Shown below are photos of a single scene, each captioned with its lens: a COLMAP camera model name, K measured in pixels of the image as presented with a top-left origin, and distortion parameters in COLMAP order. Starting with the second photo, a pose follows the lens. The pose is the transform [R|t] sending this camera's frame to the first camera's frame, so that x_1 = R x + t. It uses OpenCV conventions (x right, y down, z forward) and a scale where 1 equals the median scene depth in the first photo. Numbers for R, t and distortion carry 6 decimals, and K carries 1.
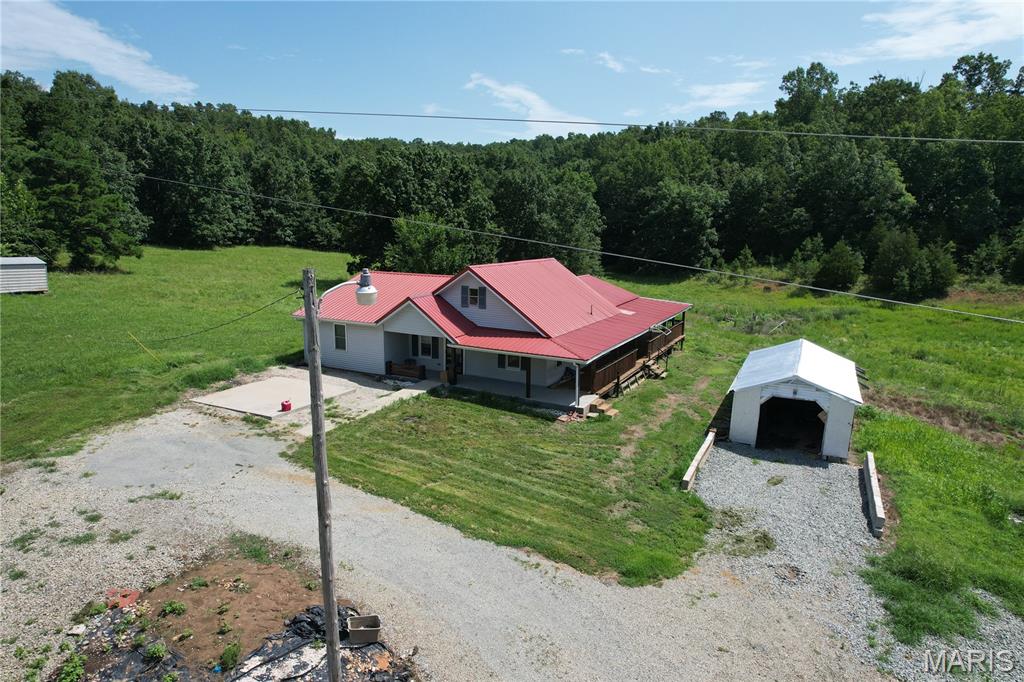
lens RADIAL K [[660.4, 0, 509.4], [0, 660.4, 348.0], [0, 0, 1]] dist [-0.075054, 0.065614]
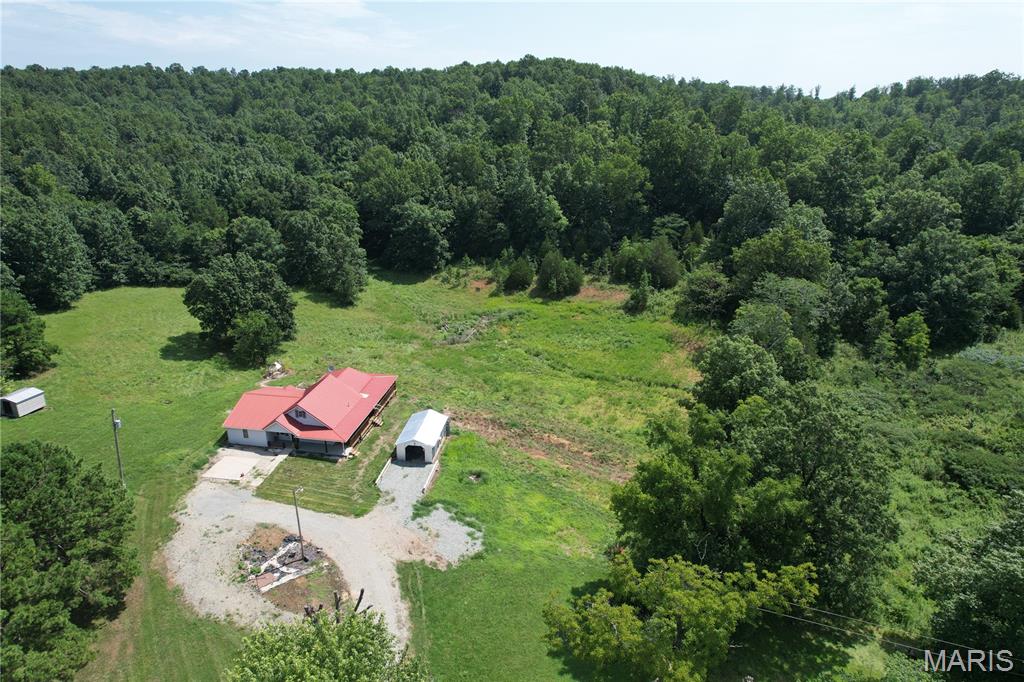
lens RADIAL K [[660.4, 0, 509.4], [0, 660.4, 348.0], [0, 0, 1]] dist [-0.075054, 0.065614]
pose [[0.949848, -0.117125, 0.289948, 0.009060], [0.068894, 0.982805, 0.171313, -0.715448], [-0.305028, -0.142745, 0.941585, -1.633975]]
